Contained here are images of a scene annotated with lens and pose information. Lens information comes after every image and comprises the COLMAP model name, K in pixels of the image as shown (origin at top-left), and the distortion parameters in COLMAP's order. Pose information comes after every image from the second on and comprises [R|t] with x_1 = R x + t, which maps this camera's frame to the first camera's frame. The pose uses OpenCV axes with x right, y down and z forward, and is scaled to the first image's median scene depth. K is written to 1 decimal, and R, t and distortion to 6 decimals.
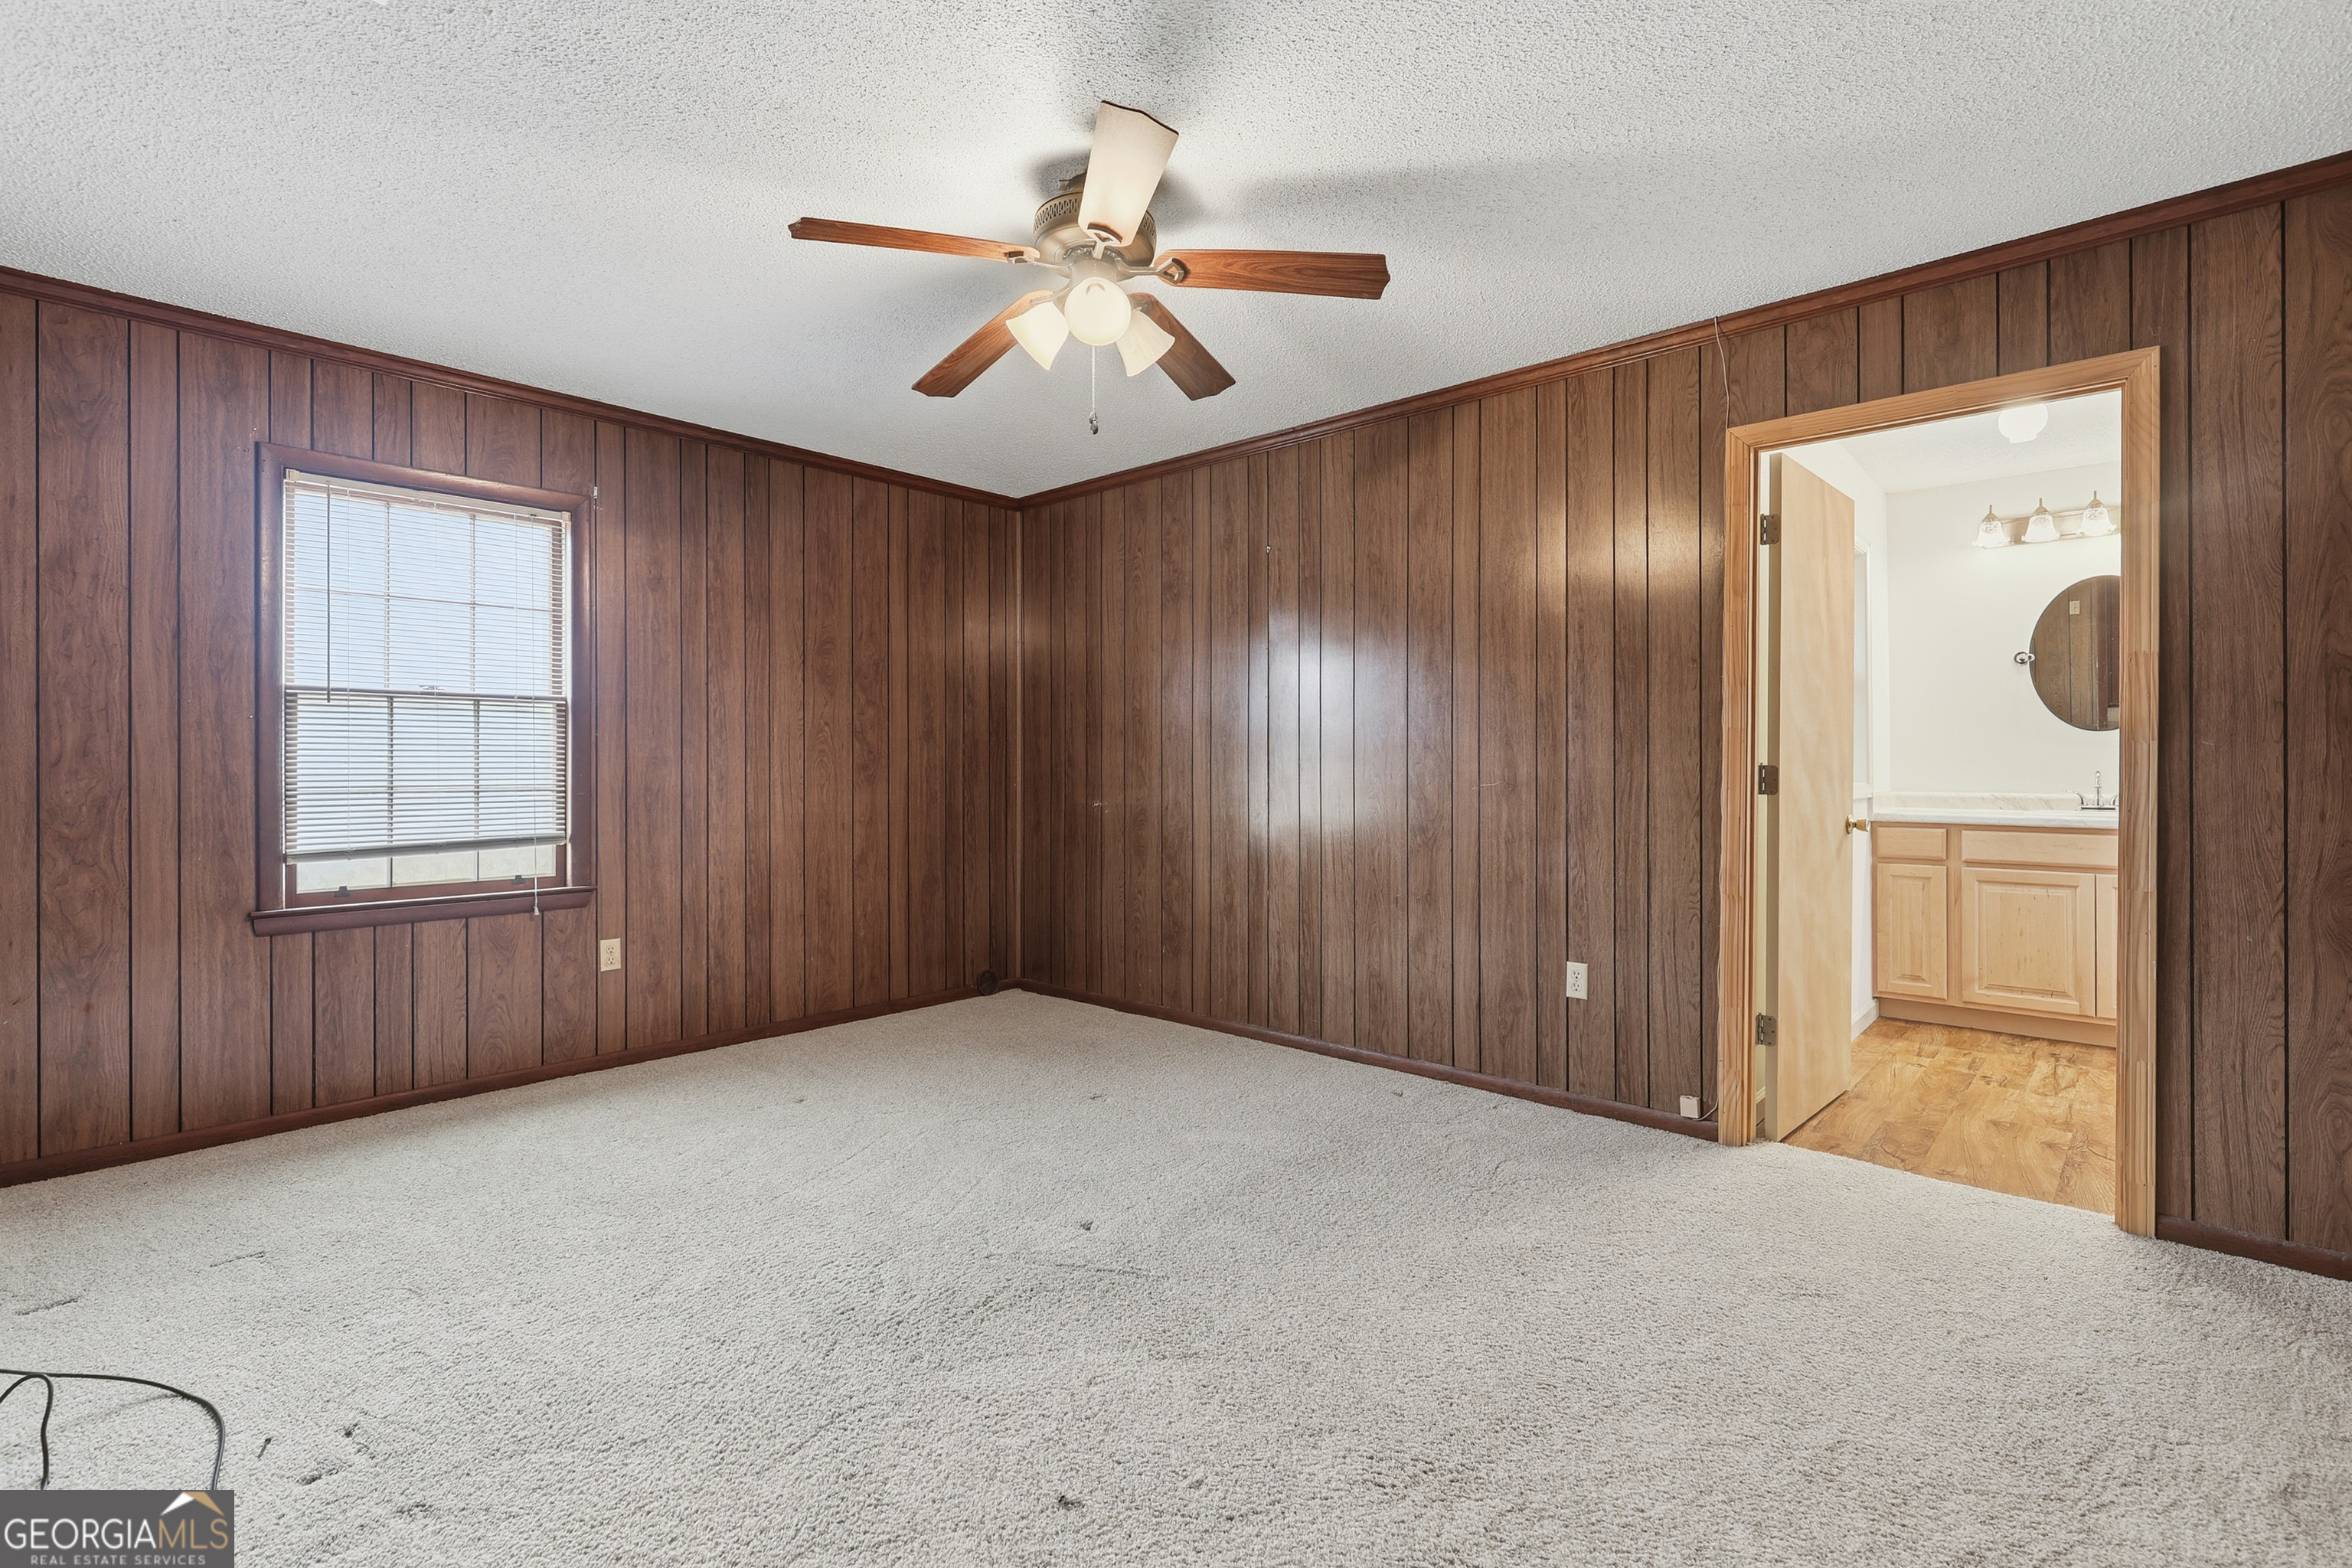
lens RADIAL K [[1079.8, 0, 1171.0], [0, 1079.8, 774.6], [0, 0, 1]] dist [0.000179, 0.000595]
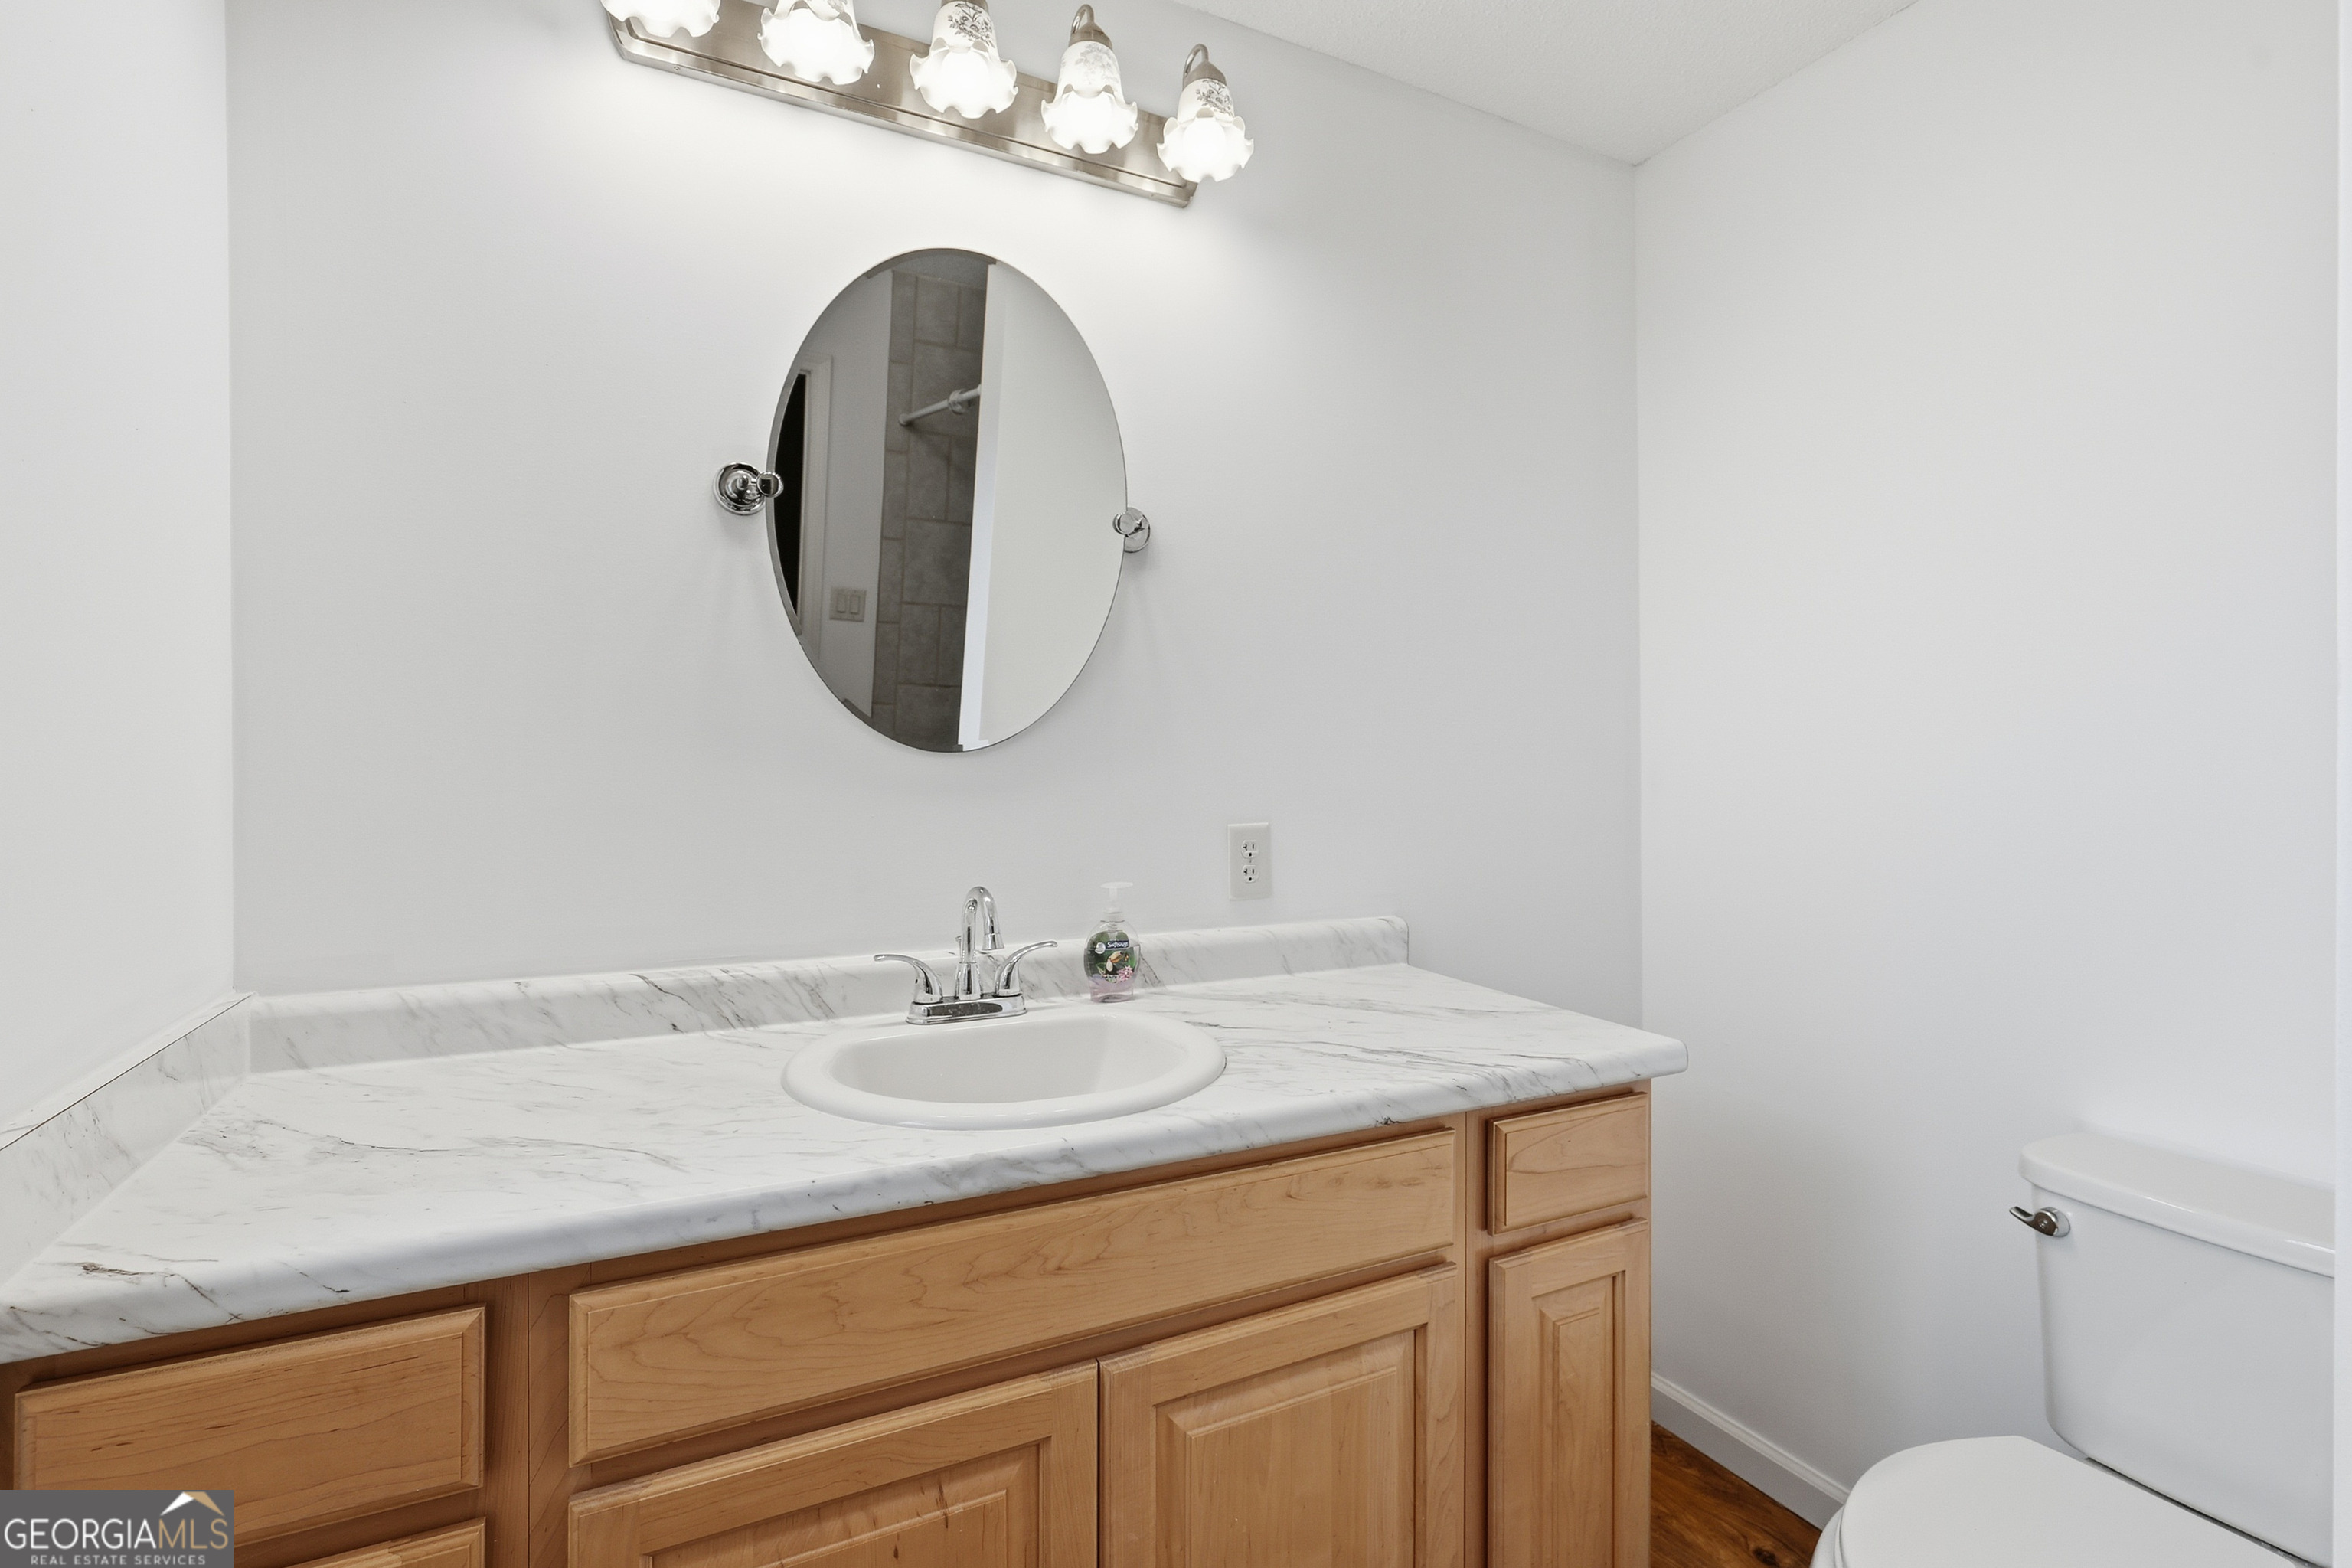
lens RADIAL K [[1079.8, 0, 1174.8], [0, 1079.8, 774.9], [0, 0, 1]] dist [0.000179, 0.000595]
pose [[0.374495, -0.005513, 0.927213, 0.599542], [0.003410, 0.999984, 0.004568, -0.036869], [-0.927223, 0.001451, 0.374507, 0.833121]]
